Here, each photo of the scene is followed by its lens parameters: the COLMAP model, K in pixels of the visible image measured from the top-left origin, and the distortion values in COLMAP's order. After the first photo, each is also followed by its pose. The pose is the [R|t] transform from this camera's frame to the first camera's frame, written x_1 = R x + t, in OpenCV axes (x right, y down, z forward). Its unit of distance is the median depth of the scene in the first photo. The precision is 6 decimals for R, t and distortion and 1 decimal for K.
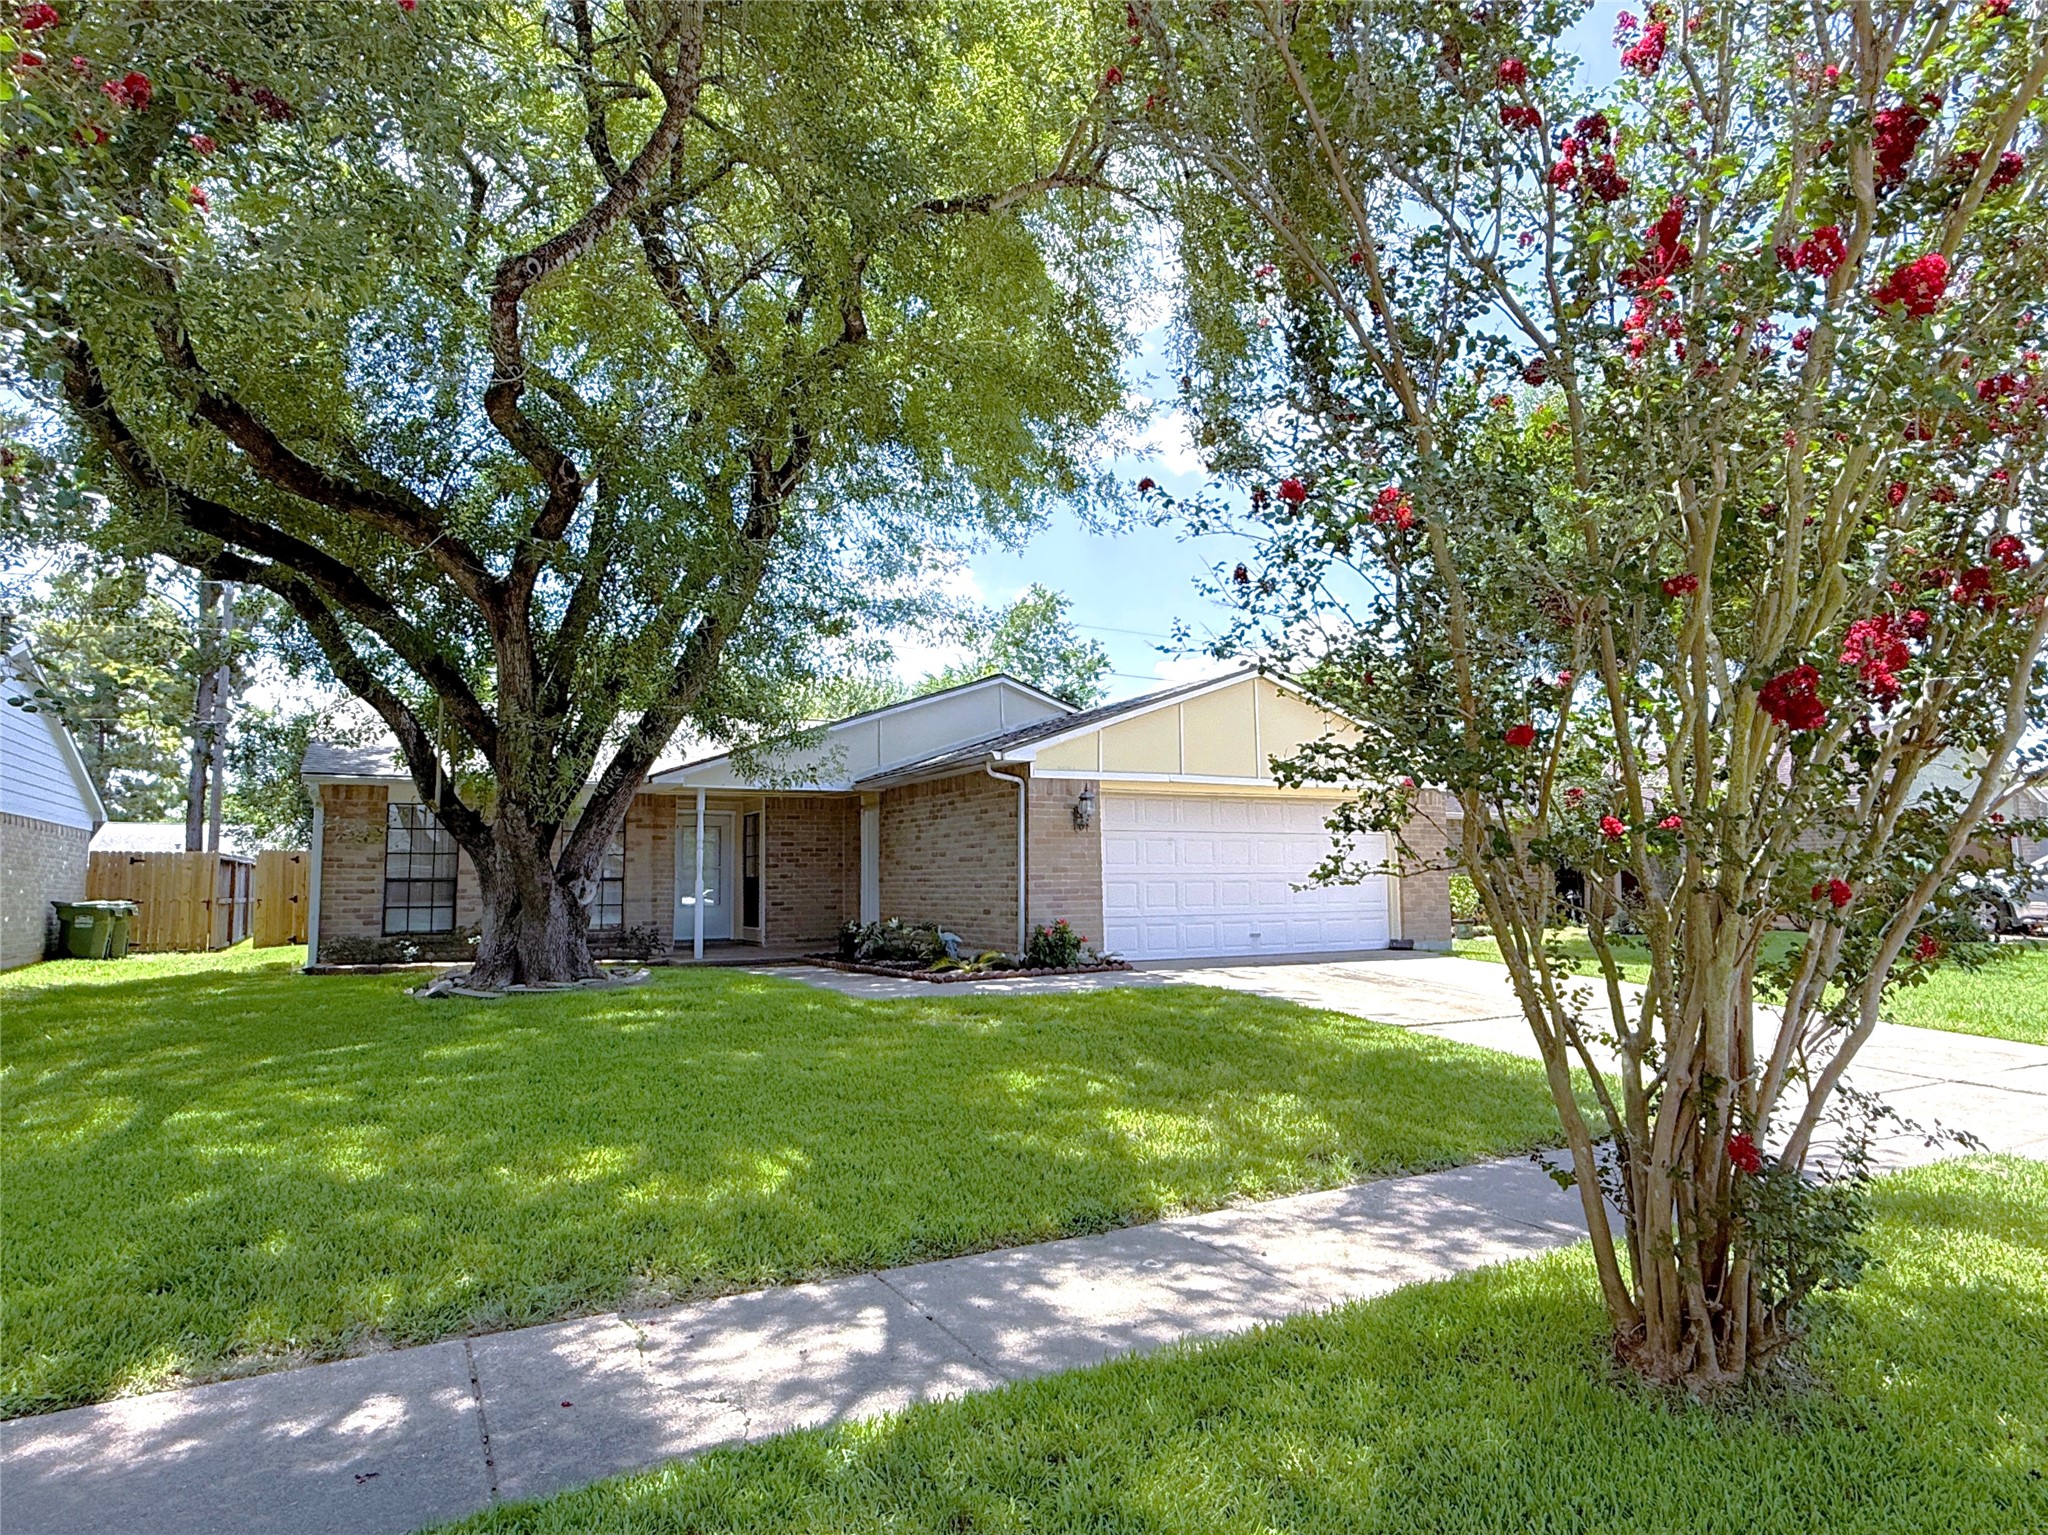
lens RADIAL K [[1155.3, 0, 1030.4], [0, 1155.3, 770.4], [0, 0, 1]] dist [0.014494, -0.000642]
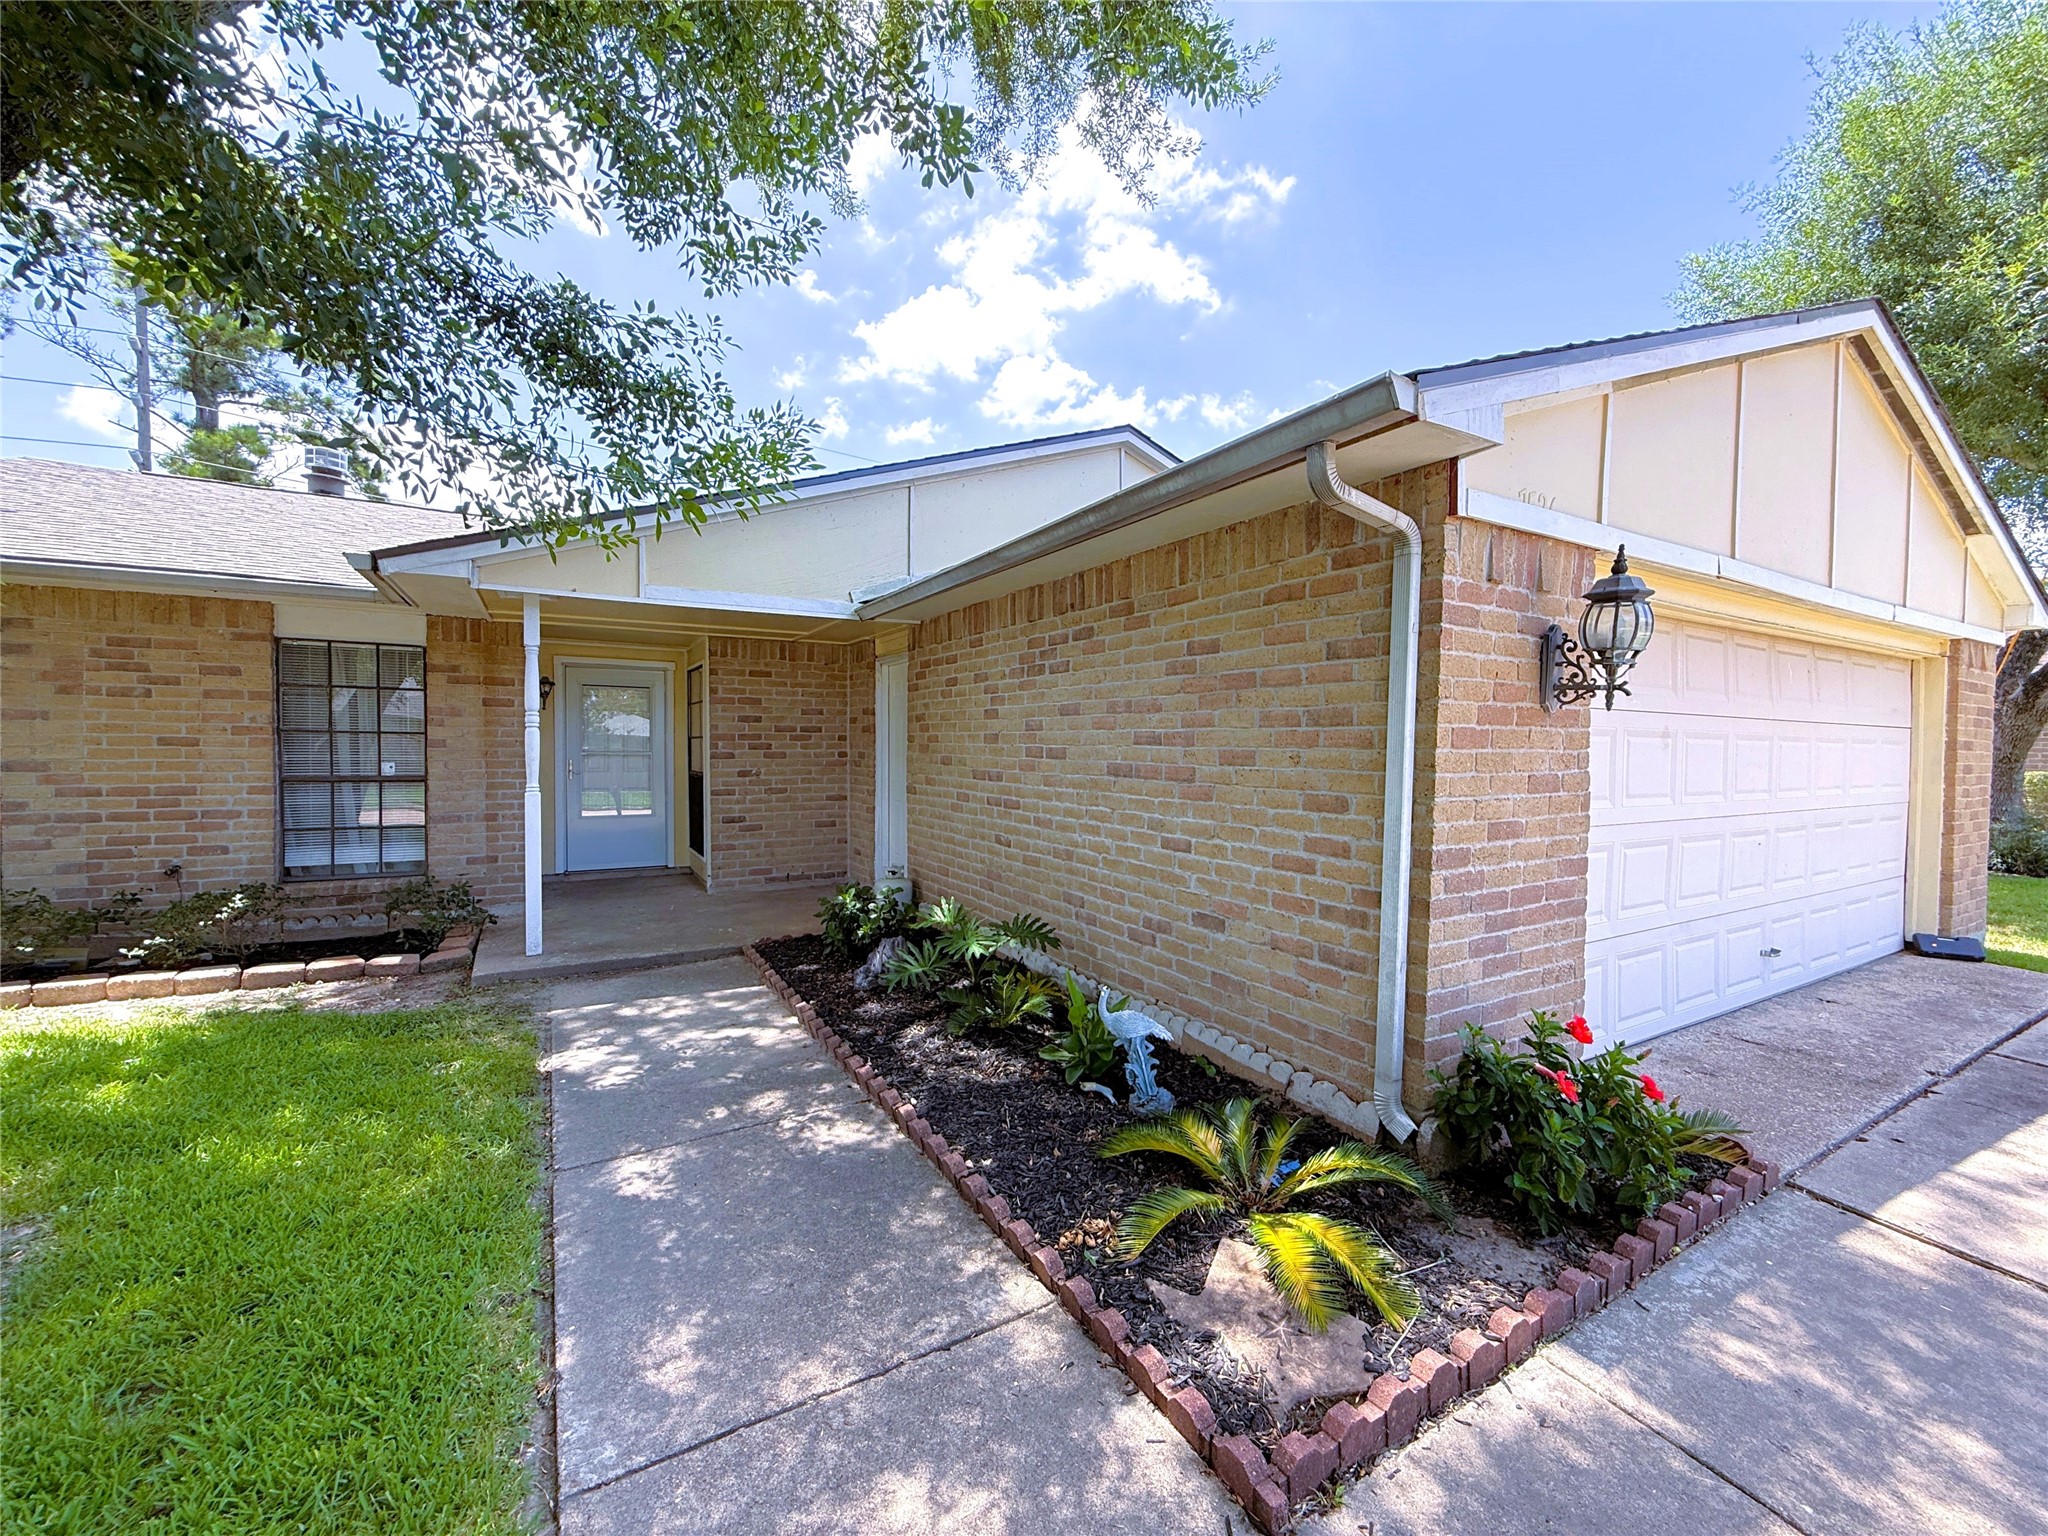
lens RADIAL K [[824.1, 0, 1019.1], [0, 824.1, 772.6], [0, 0, 1]] dist [0.006991, -0.000297]
pose [[0.999564, 0.020003, 0.021727, -0.109682], [-0.022674, 0.991175, 0.130604, 0.044384], [-0.018922, -0.131039, 0.991197, 0.781352]]
